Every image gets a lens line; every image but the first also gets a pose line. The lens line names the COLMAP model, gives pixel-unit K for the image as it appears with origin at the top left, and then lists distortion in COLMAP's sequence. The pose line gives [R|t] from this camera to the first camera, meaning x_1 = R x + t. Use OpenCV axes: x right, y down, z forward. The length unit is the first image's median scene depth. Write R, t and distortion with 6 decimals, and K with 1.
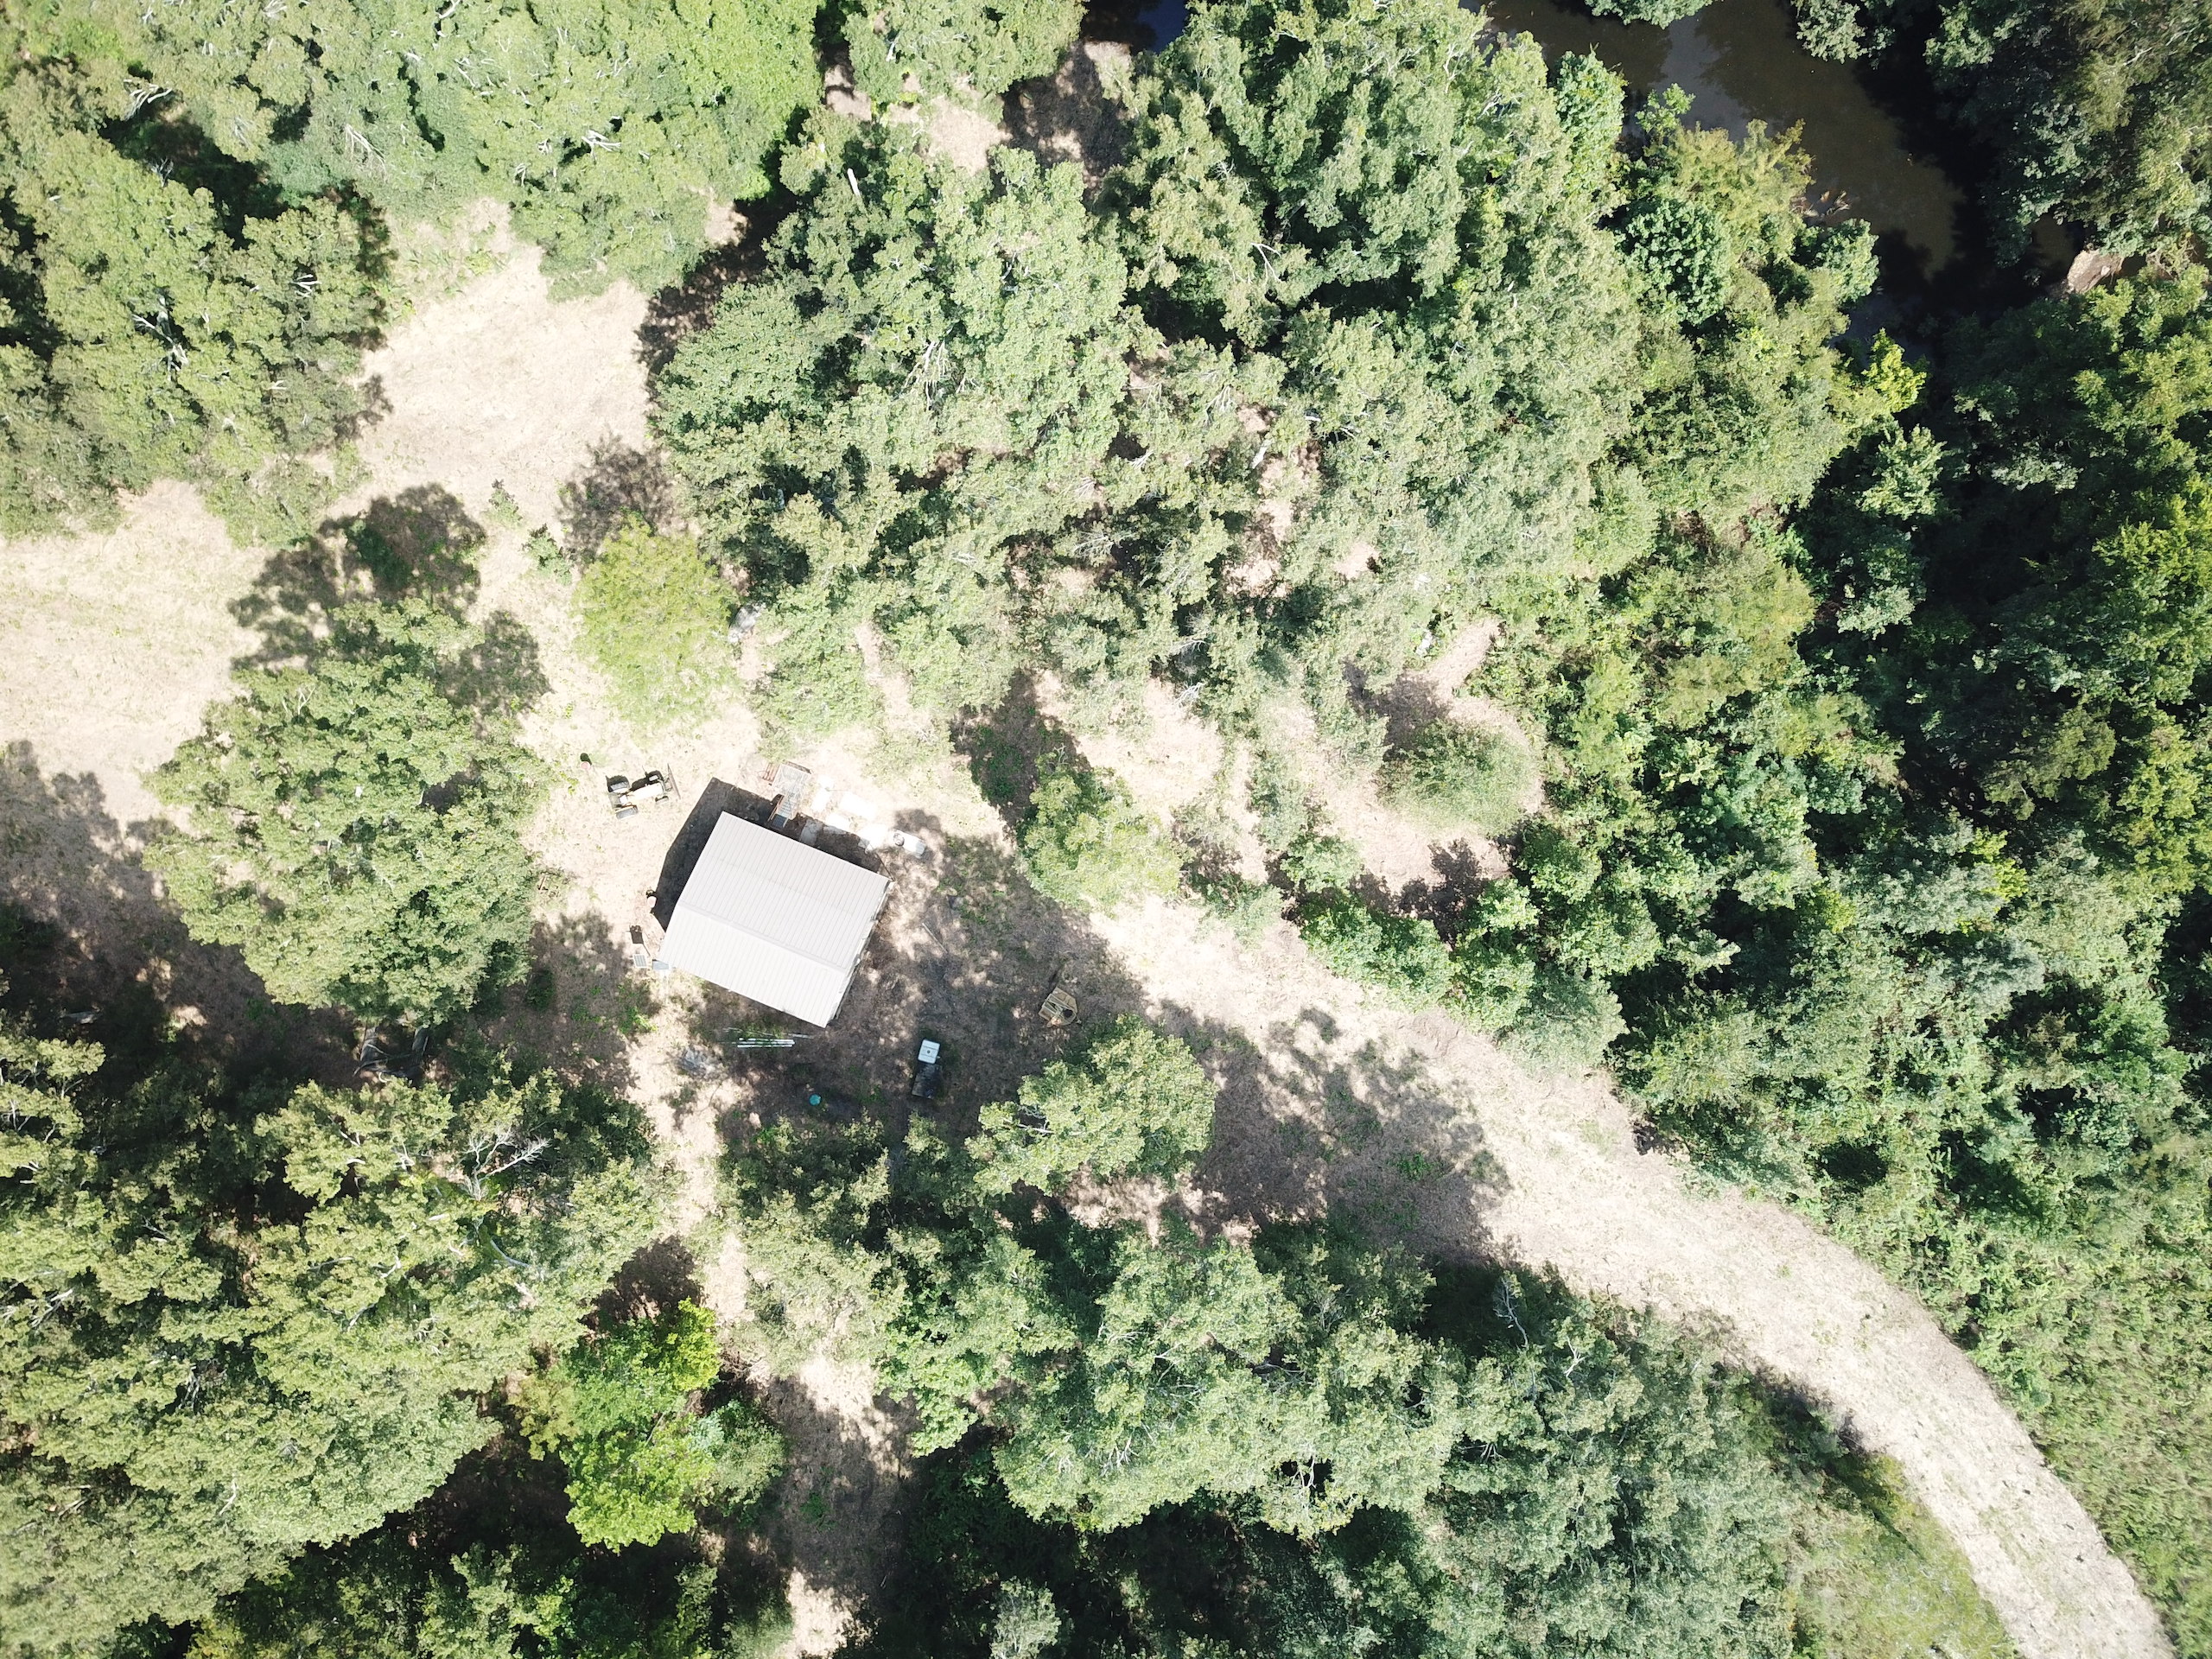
lens RADIAL K [[1906.8, 0, 1106.0], [0, 1906.8, 829.5], [0, 0, 1]] dist [-0.013557, 0.055760]
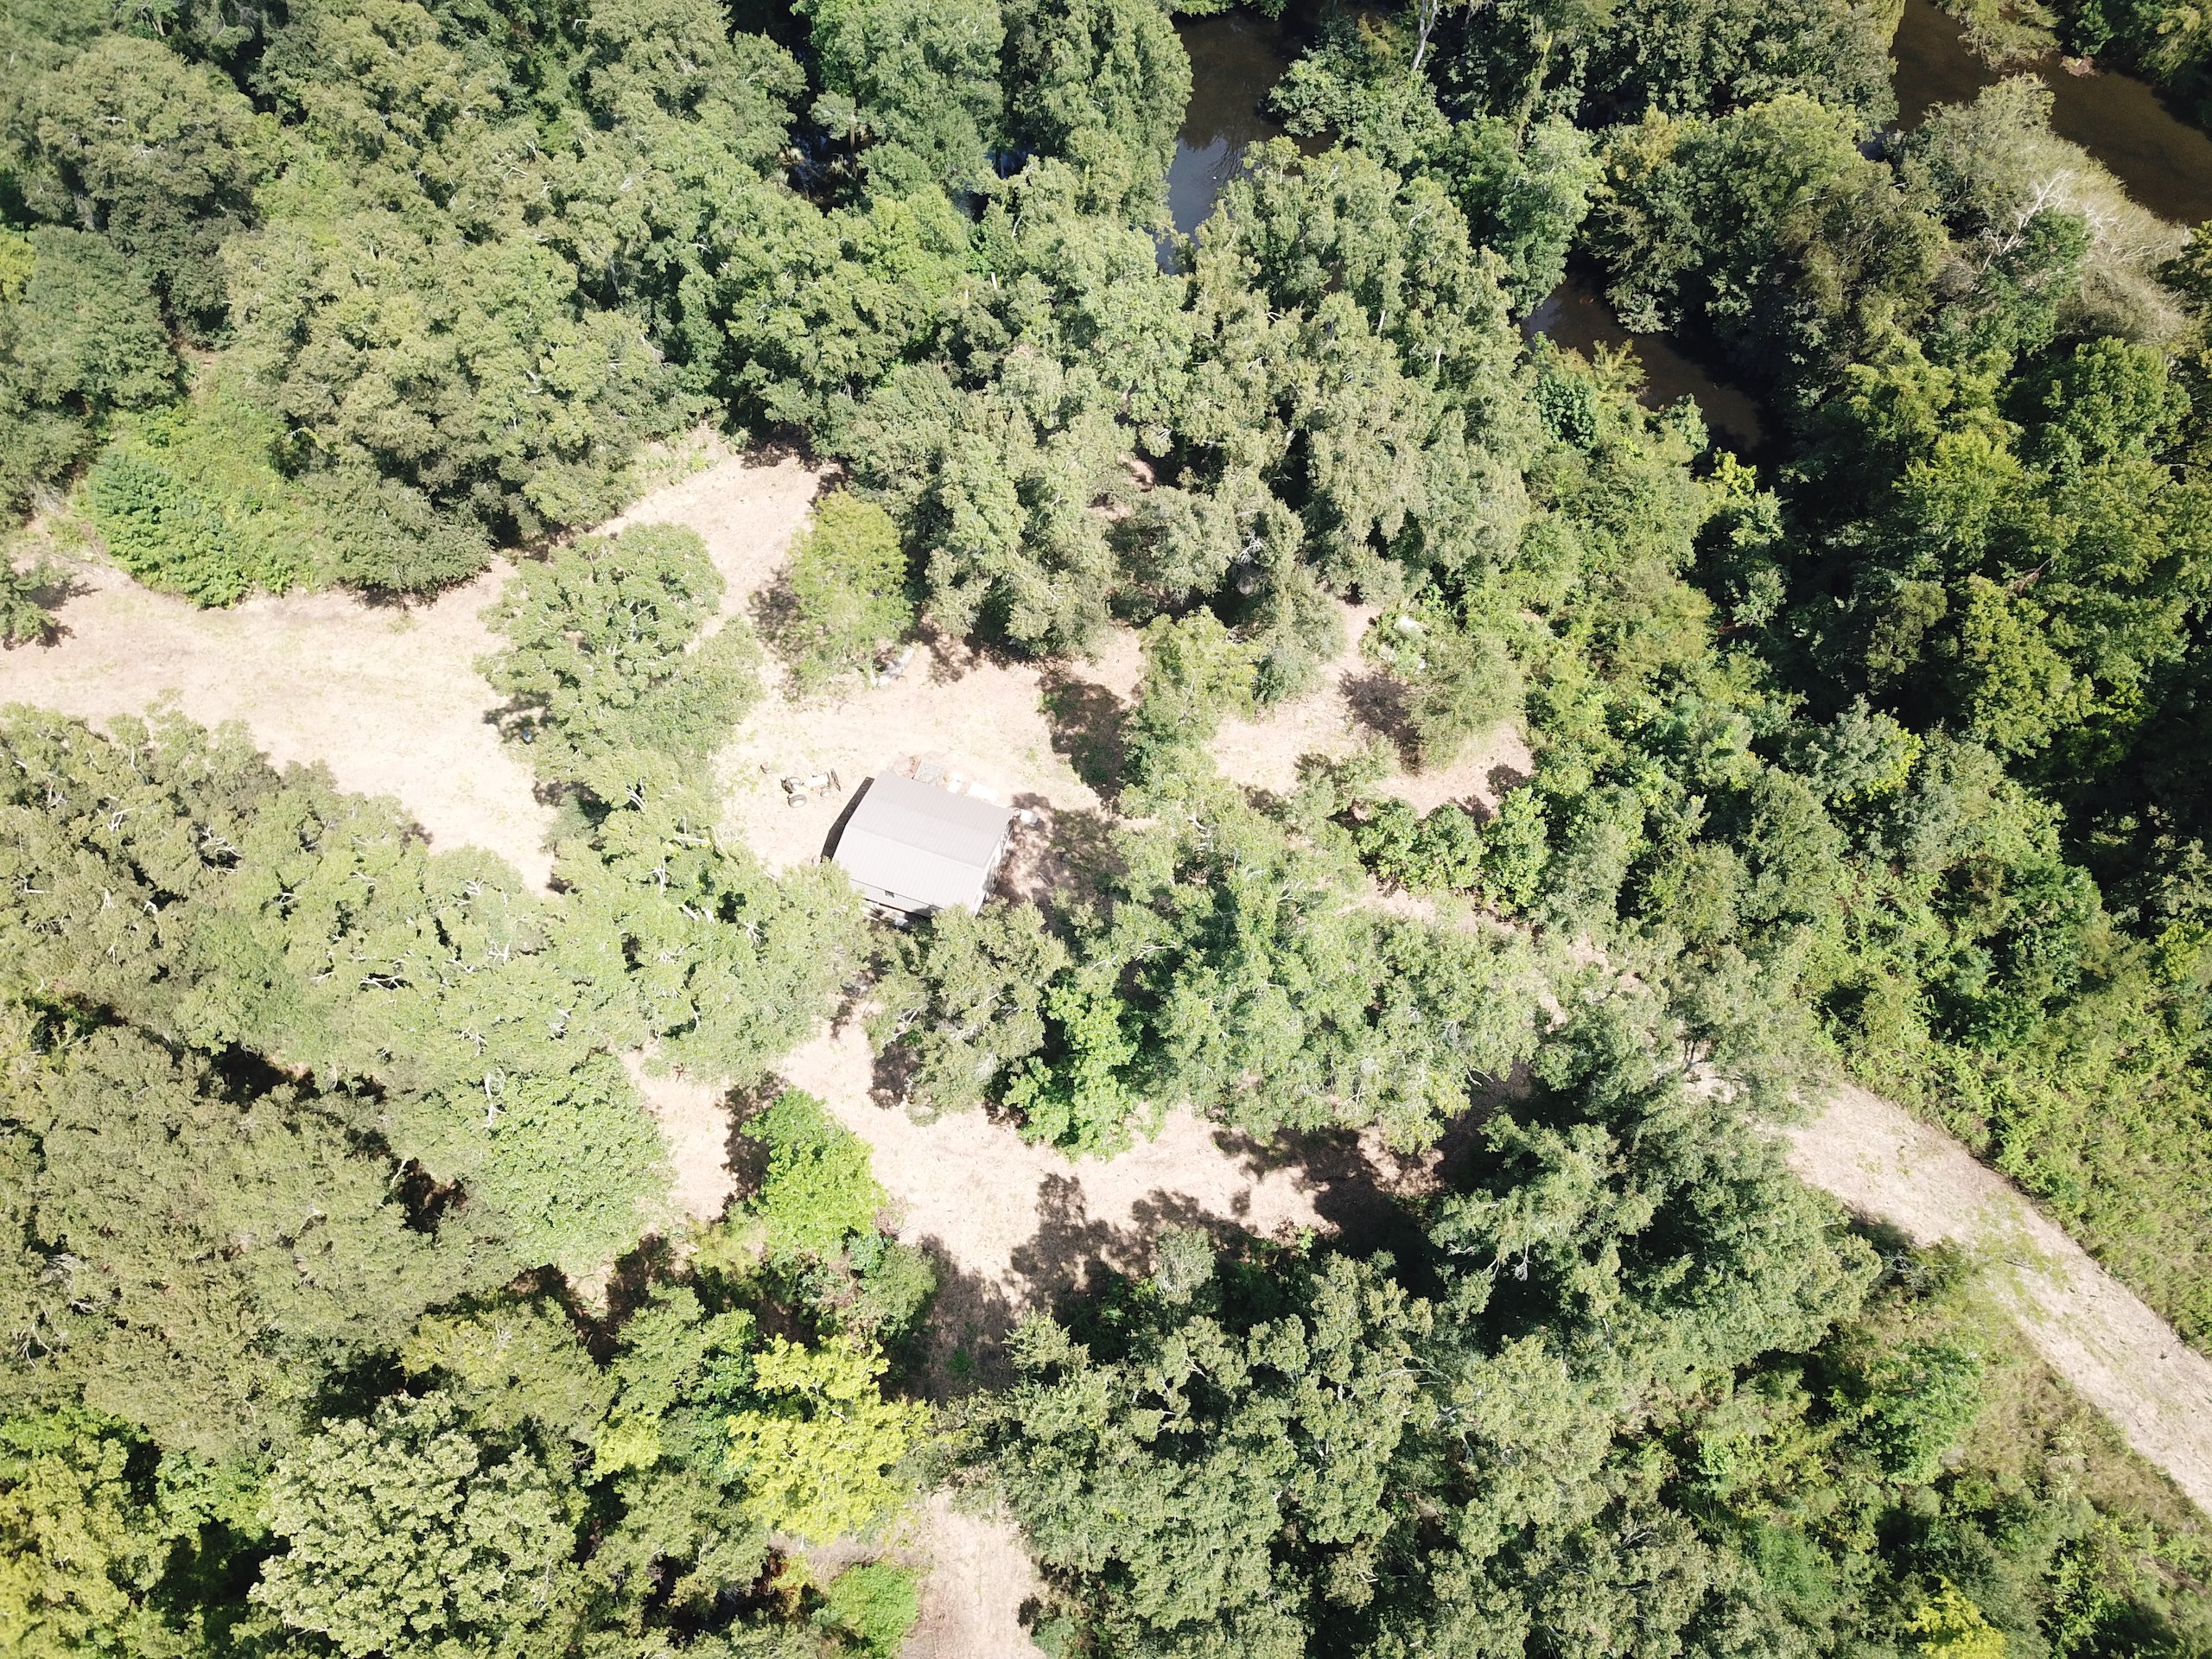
lens RADIAL K [[1906.8, 0, 1106.0], [0, 1906.8, 829.5], [0, 0, 1]] dist [-0.013557, 0.055760]
pose [[0.998085, -0.058953, 0.018737, -0.074405], [0.060550, 0.869075, -0.490960, 0.621161], [0.012659, 0.491154, 0.870981, -0.065752]]
